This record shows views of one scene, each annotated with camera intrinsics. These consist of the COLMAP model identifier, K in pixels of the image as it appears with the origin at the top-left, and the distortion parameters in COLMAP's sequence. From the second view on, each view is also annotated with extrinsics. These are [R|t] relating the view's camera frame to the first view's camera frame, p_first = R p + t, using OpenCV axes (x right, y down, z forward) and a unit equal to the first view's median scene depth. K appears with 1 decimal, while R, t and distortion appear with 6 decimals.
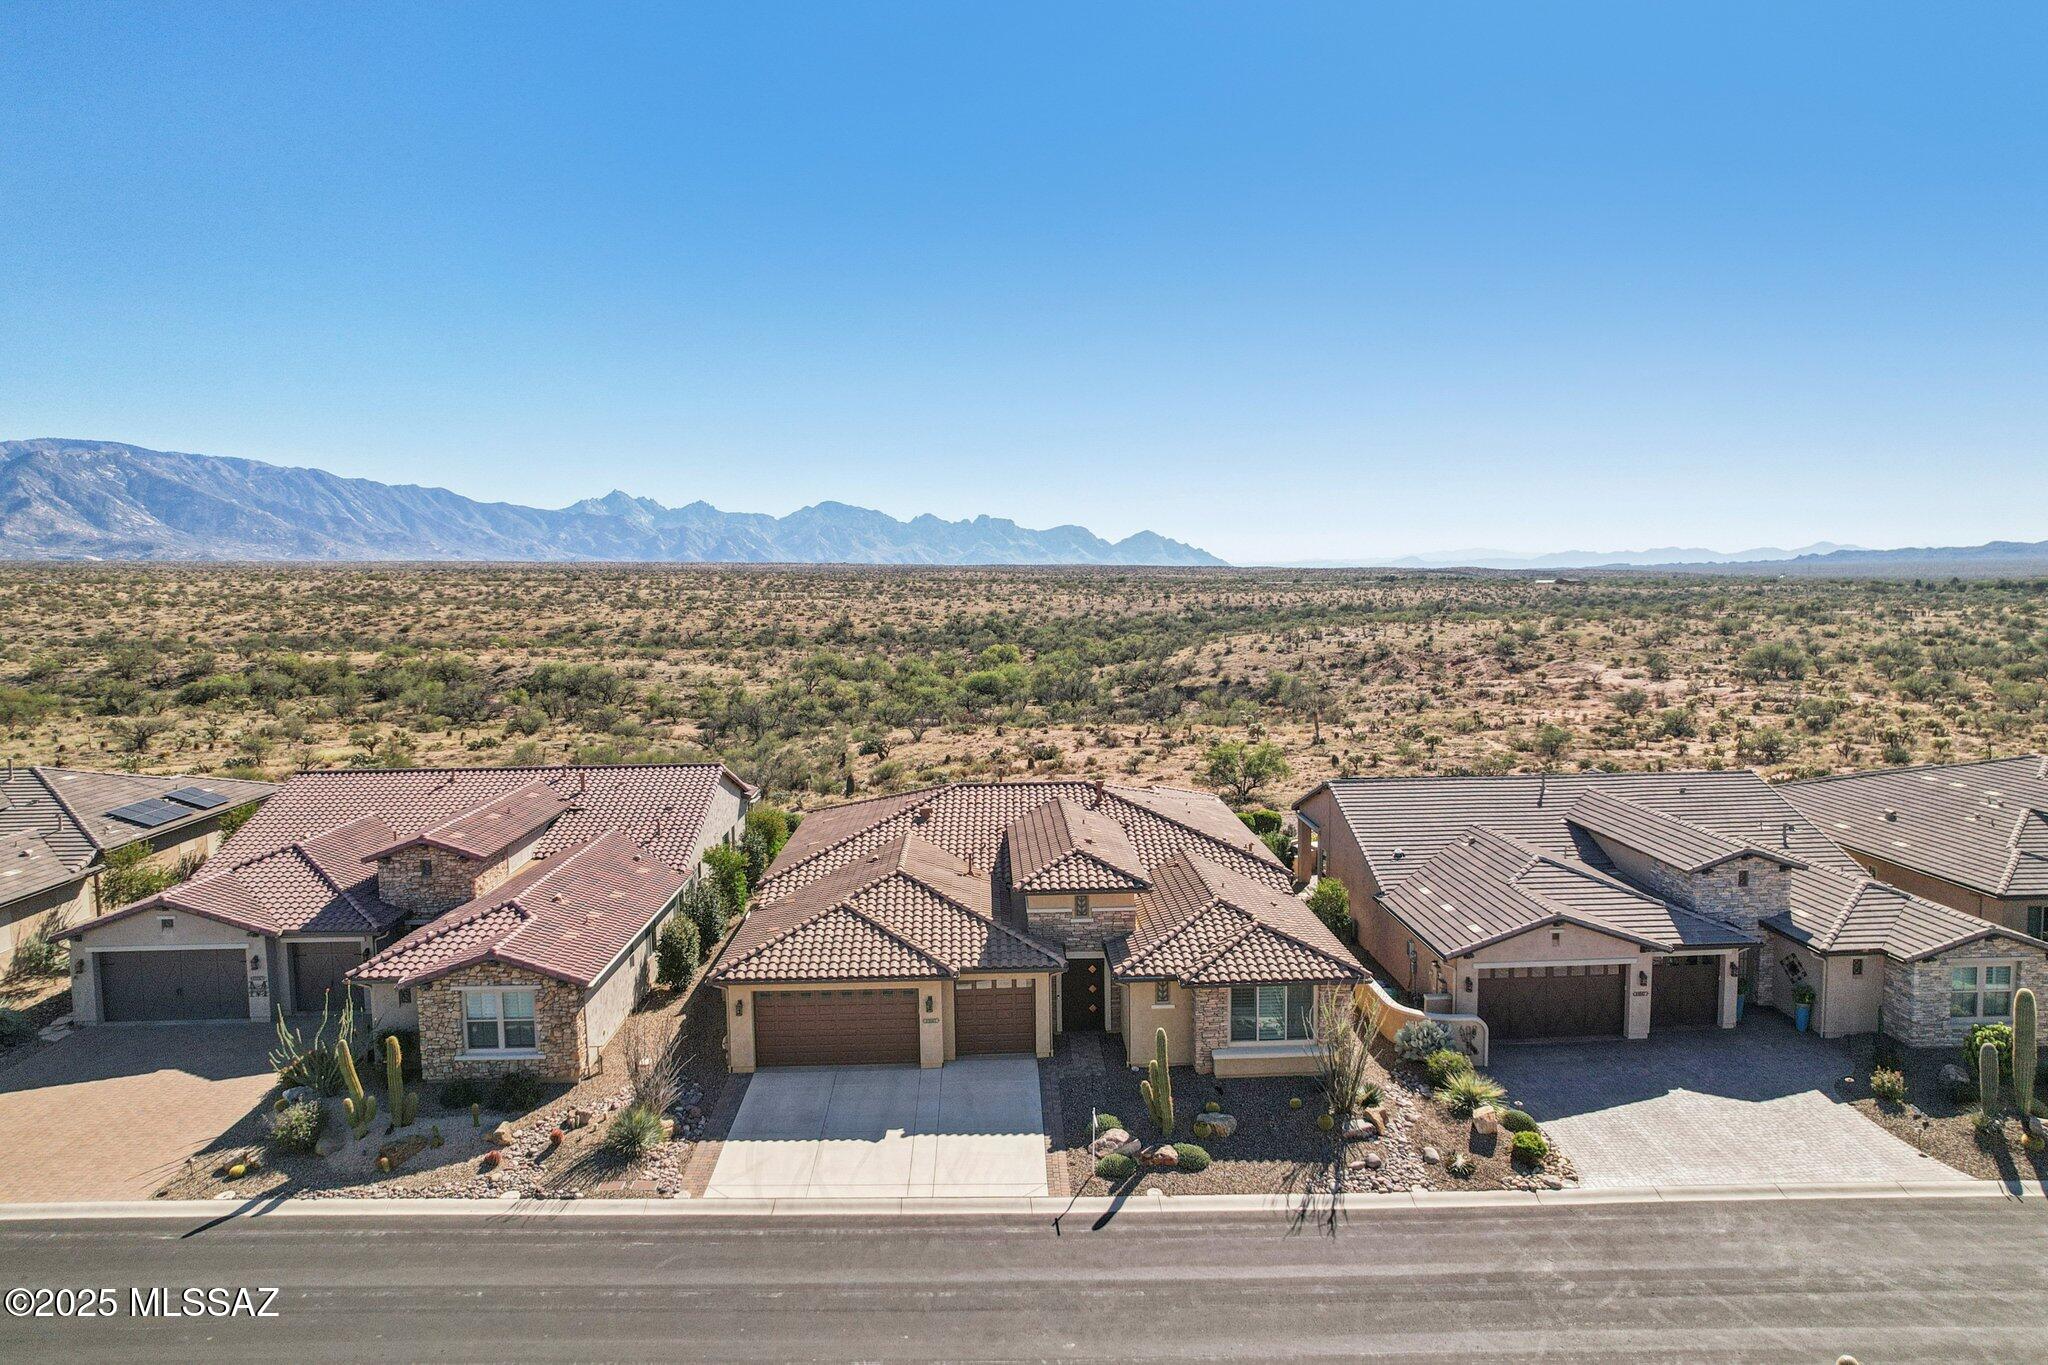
lens RADIAL K [[1336.3, 0, 1024.0], [0, 1336.3, 682.5], [0, 0, 1]] dist [-0.072504, 0.064490]
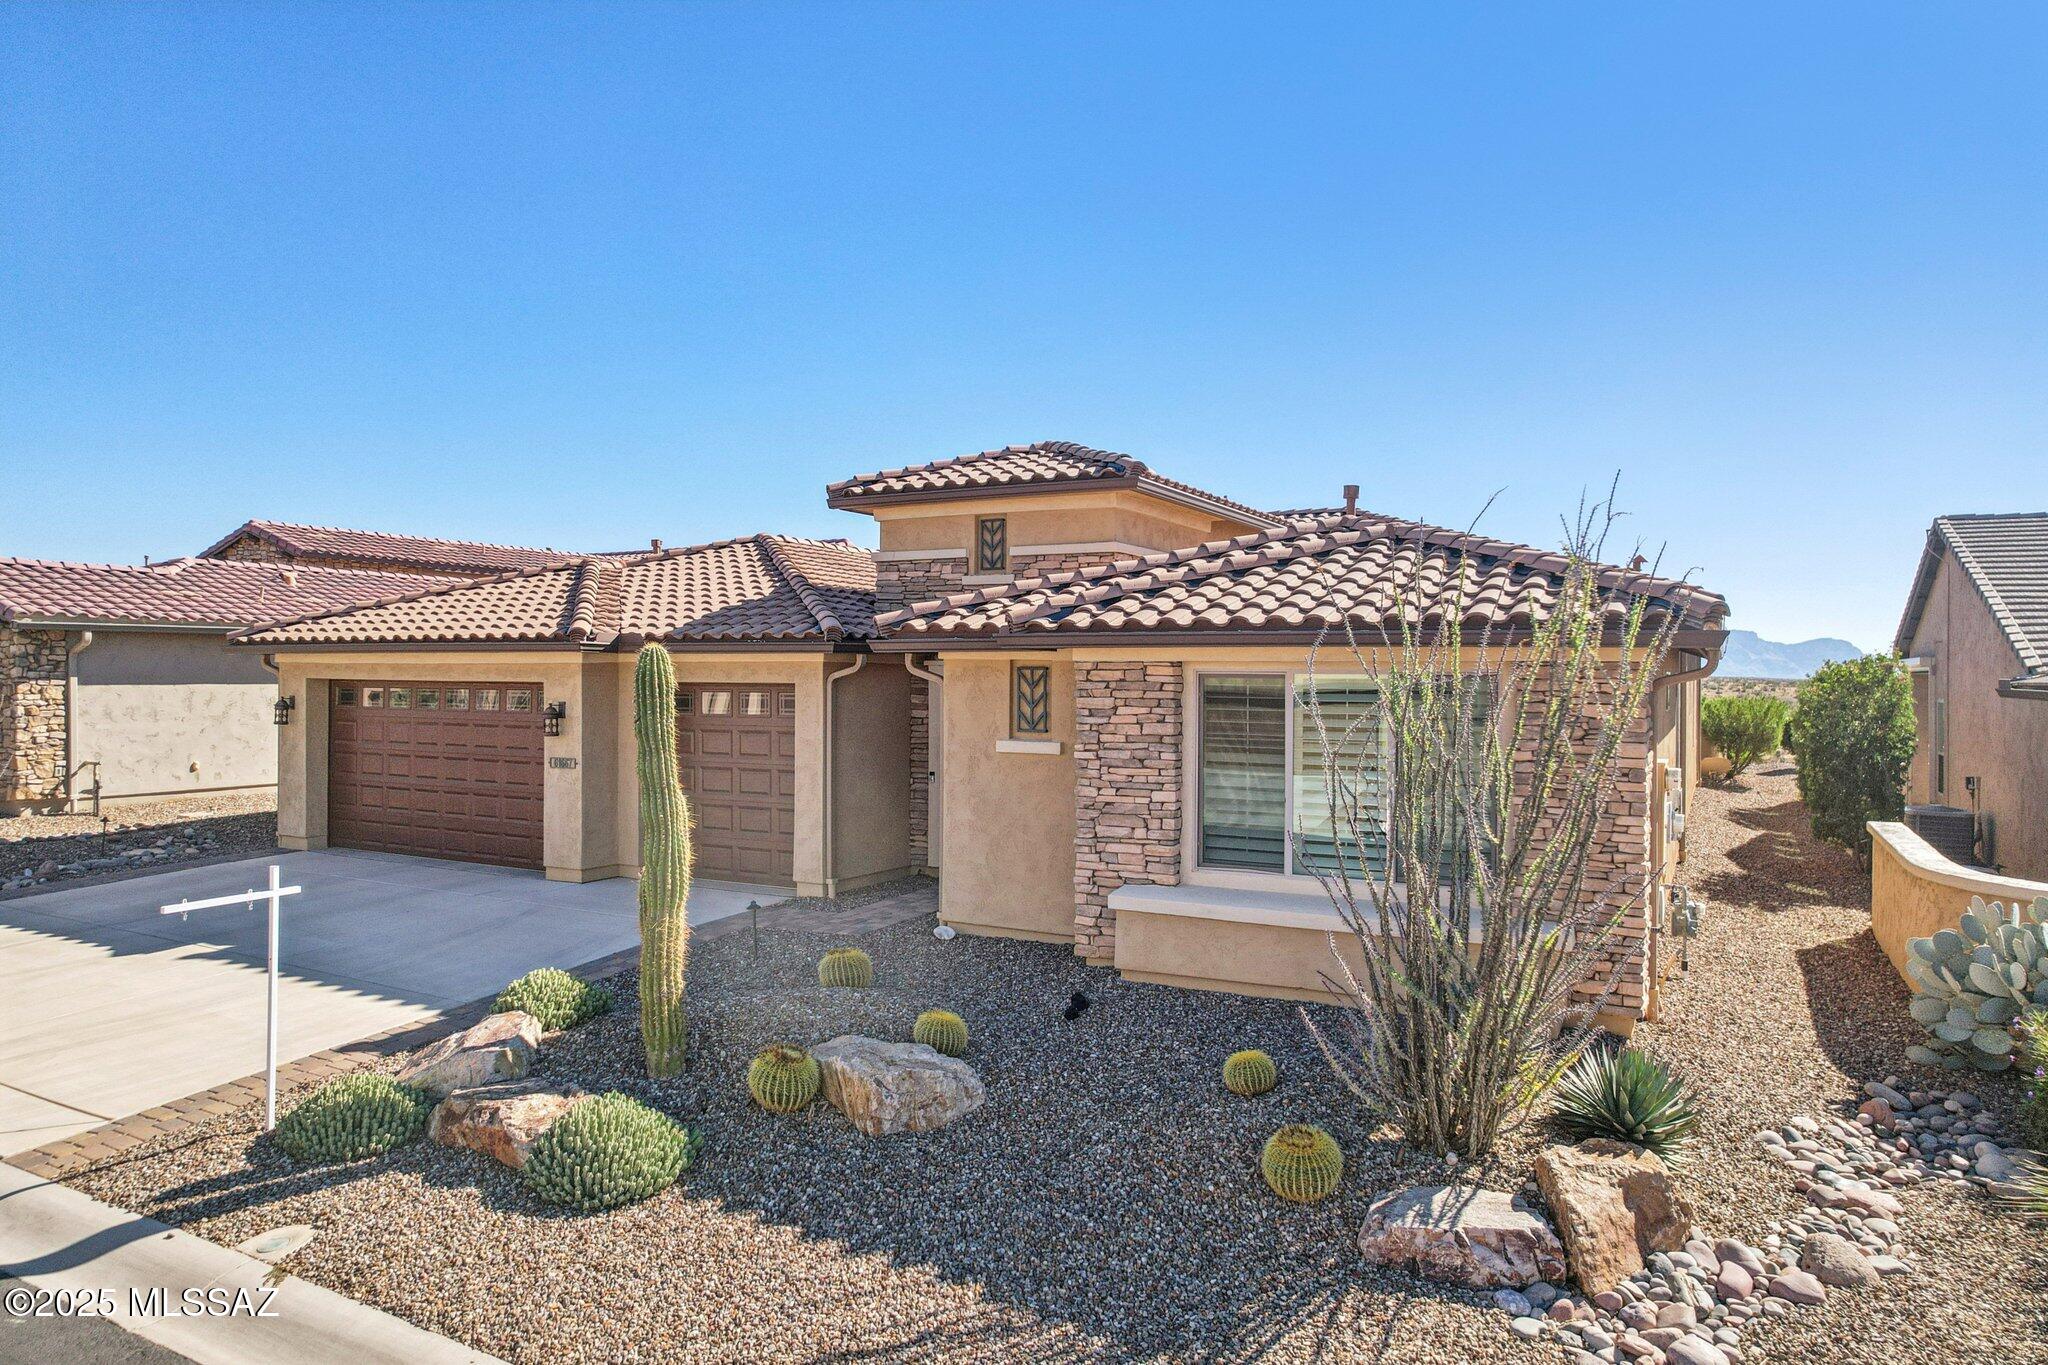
lens RADIAL K [[1310.4, 0, 1024.0], [0, 1310.4, 682.5], [0, 0, 1]] dist [-0.069164, 0.059272]
pose [[0.865017, 0.022546, -0.501236, 0.254940], [-0.061620, 0.996201, -0.061531, 0.240591], [0.497945, 0.084111, 0.863120, 0.703684]]
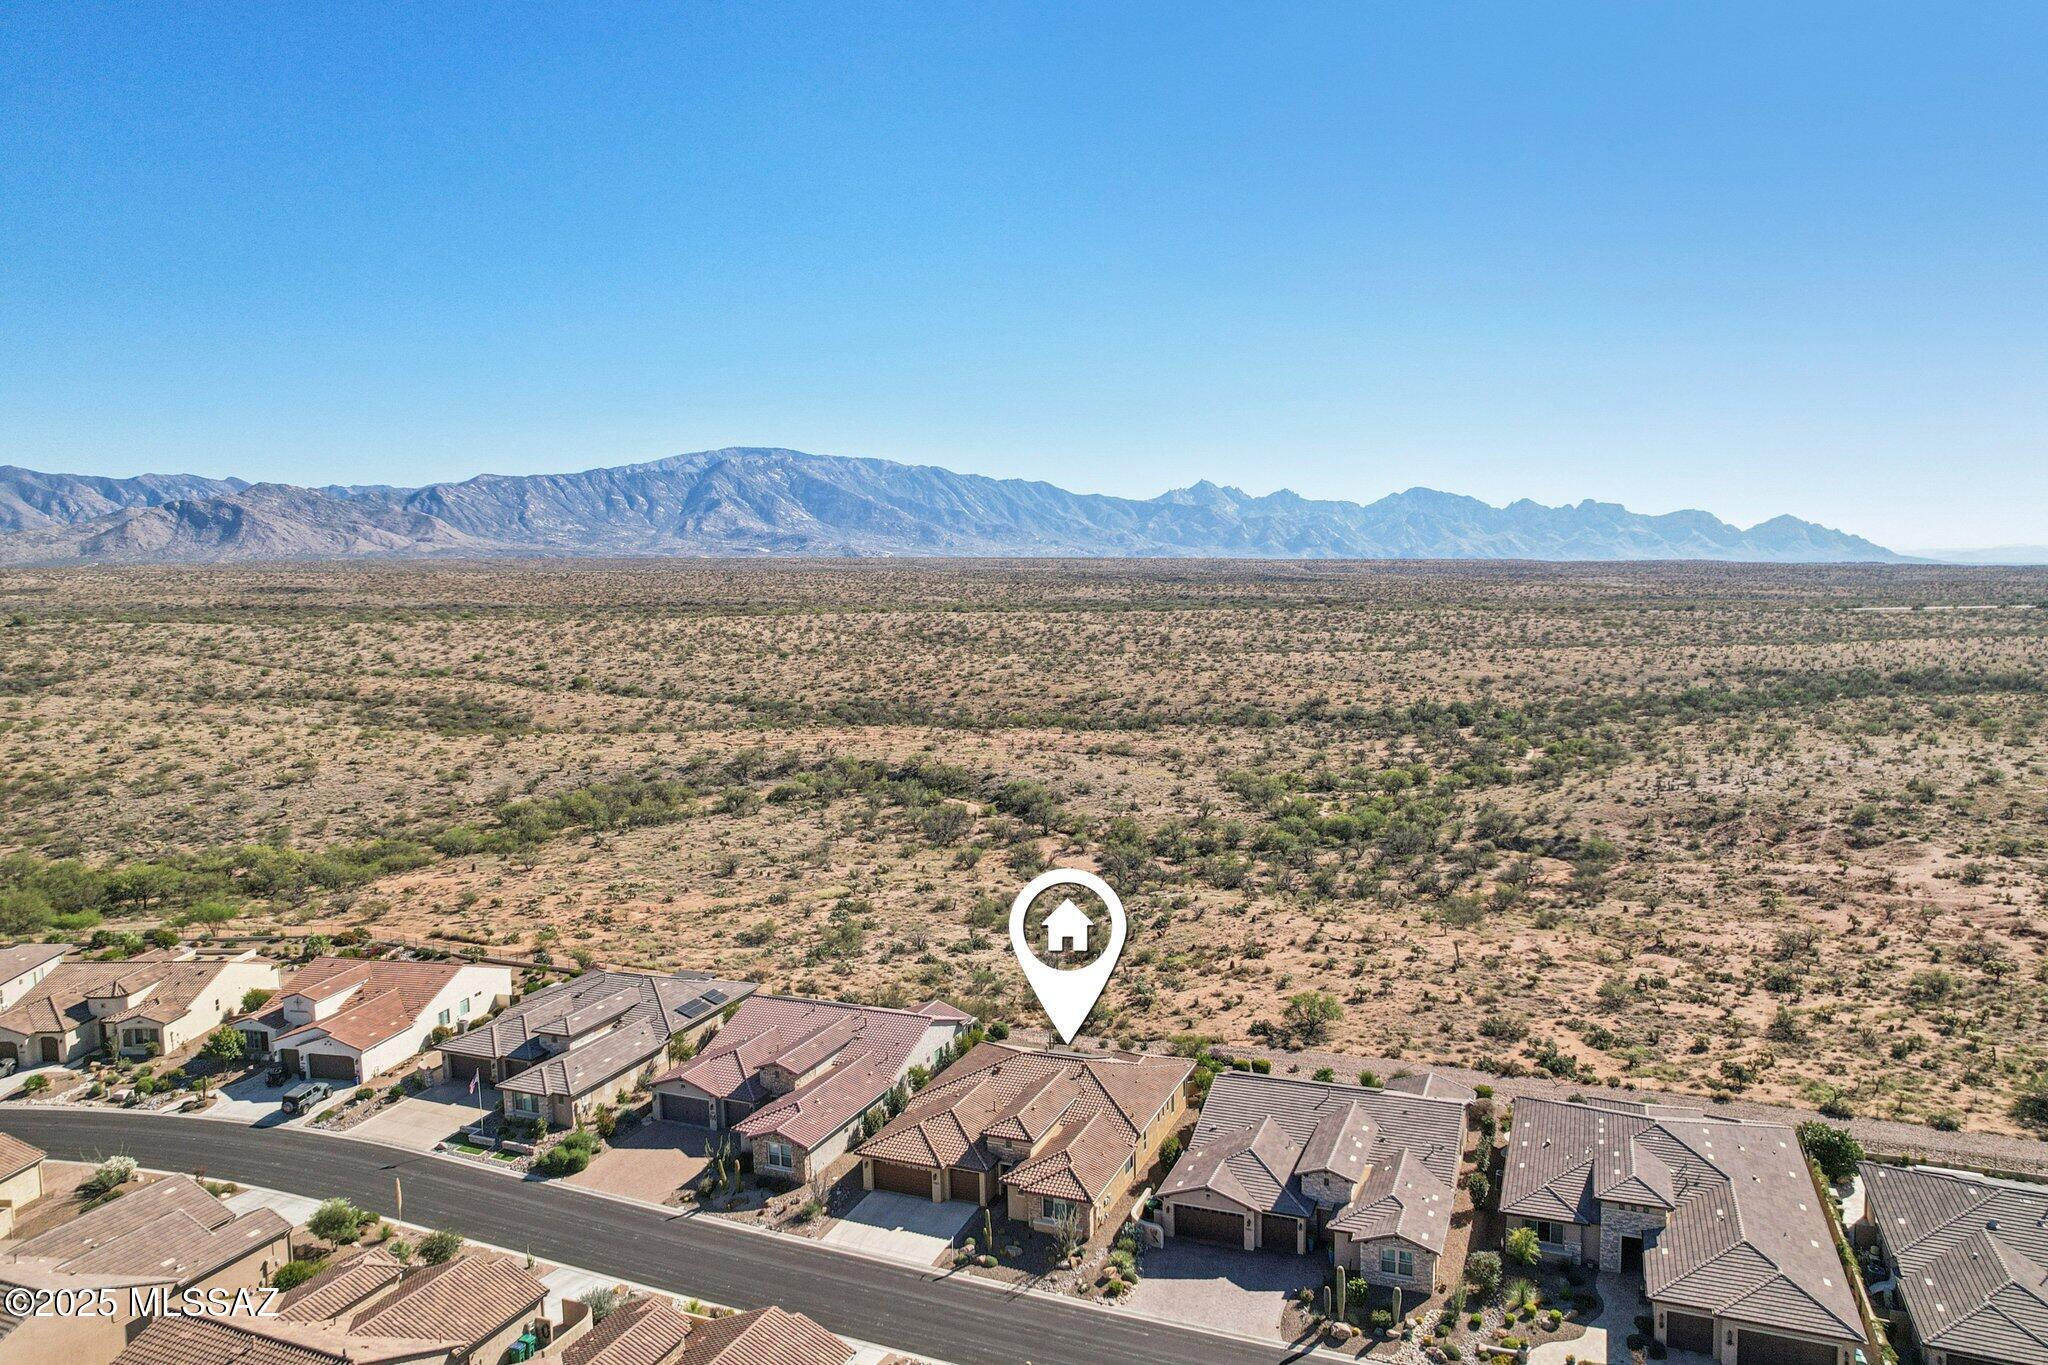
lens RADIAL K [[1336.5, 0, 1041.3], [0, 1336.5, 728.8], [0, 0, 1]] dist [-0.068049, 0.060425]
pose [[0.916843, 0.049372, -0.396183, 1.004661], [-0.034675, 0.998422, 0.044177, -0.673978], [0.397739, -0.026766, 0.917108, -1.099617]]
